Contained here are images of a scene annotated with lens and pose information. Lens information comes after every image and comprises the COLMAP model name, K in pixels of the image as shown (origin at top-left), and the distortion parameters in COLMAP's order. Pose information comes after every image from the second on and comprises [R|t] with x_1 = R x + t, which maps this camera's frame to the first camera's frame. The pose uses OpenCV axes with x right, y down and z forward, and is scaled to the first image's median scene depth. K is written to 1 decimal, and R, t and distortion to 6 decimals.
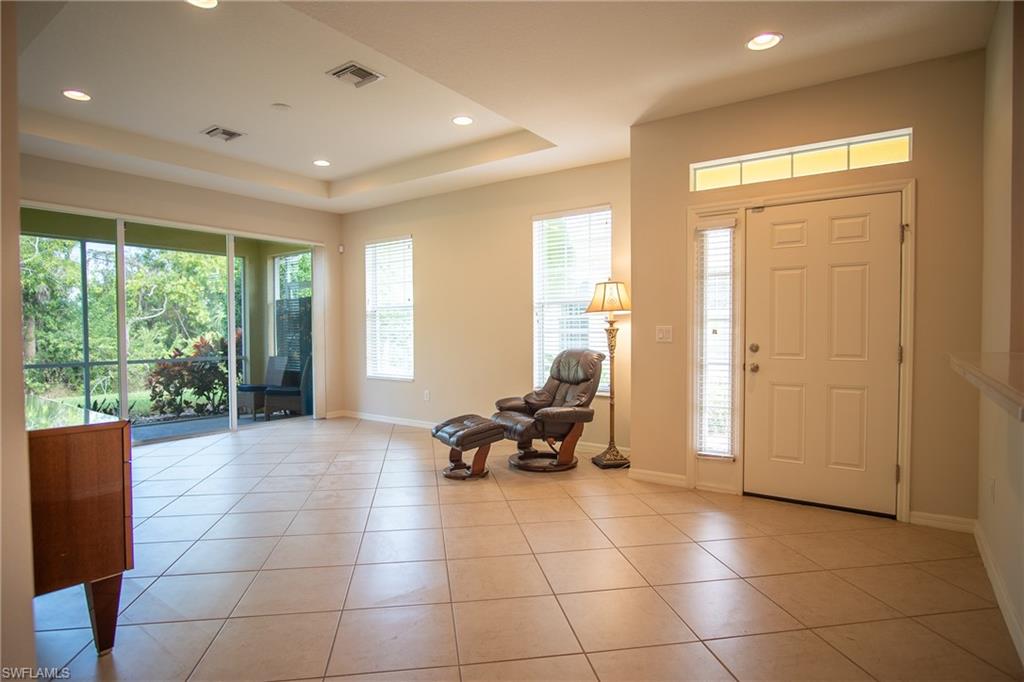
lens RADIAL K [[561.6, 0, 506.0], [0, 561.6, 345.3], [0, 0, 1]] dist [-0.028052, 0.009859]
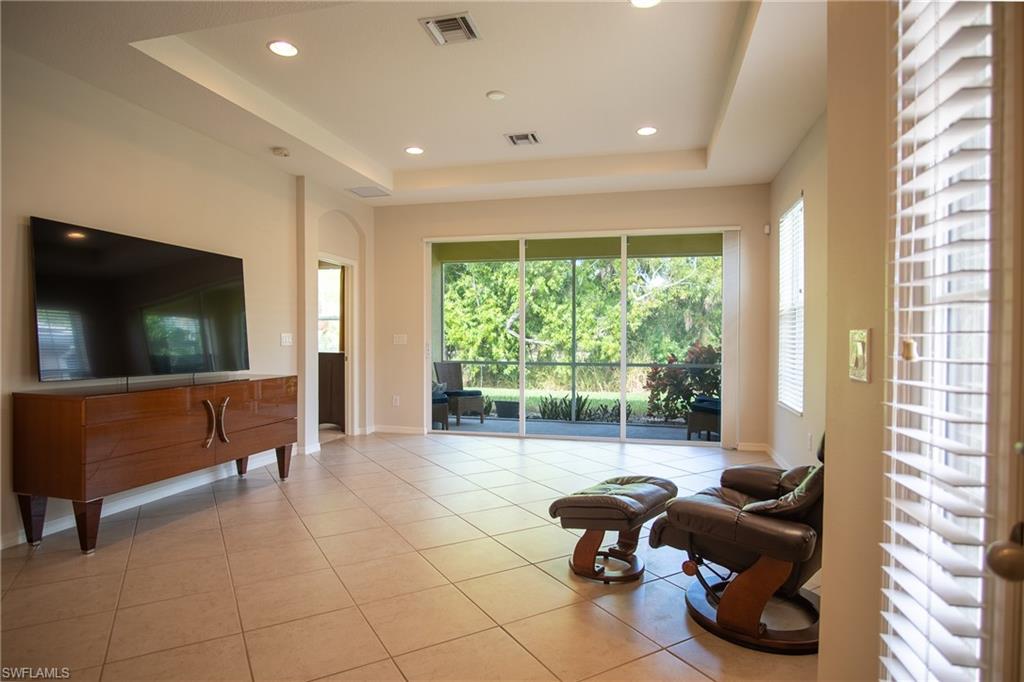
lens RADIAL K [[561.6, 0, 506.0], [0, 561.6, 345.3], [0, 0, 1]] dist [-0.028052, 0.009859]
pose [[0.374323, 0.020157, -0.927079, 0.330380], [-0.031331, 0.999468, 0.009080, -0.013890], [0.926769, 0.025648, 0.374756, 0.478257]]
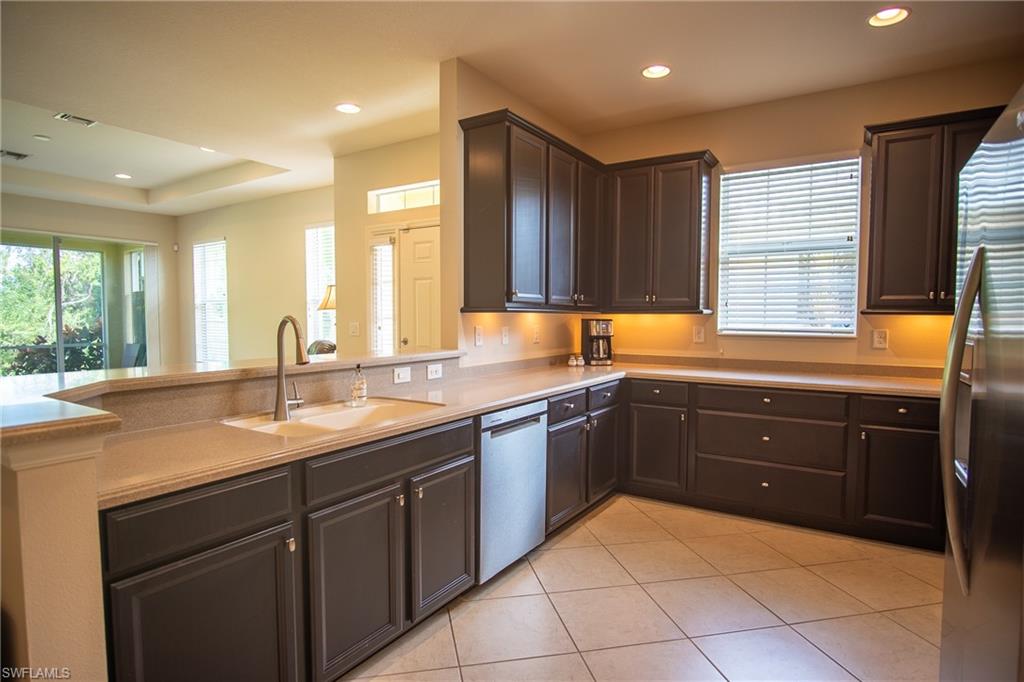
lens RADIAL K [[561.6, 0, 506.0], [0, 561.6, 345.3], [0, 0, 1]] dist [-0.028052, 0.009859]
pose [[0.998924, 0.002789, 0.046285, 0.374677], [-0.004042, 0.999627, 0.027016, -0.012634], [-0.046193, -0.027174, 0.998563, -0.168173]]
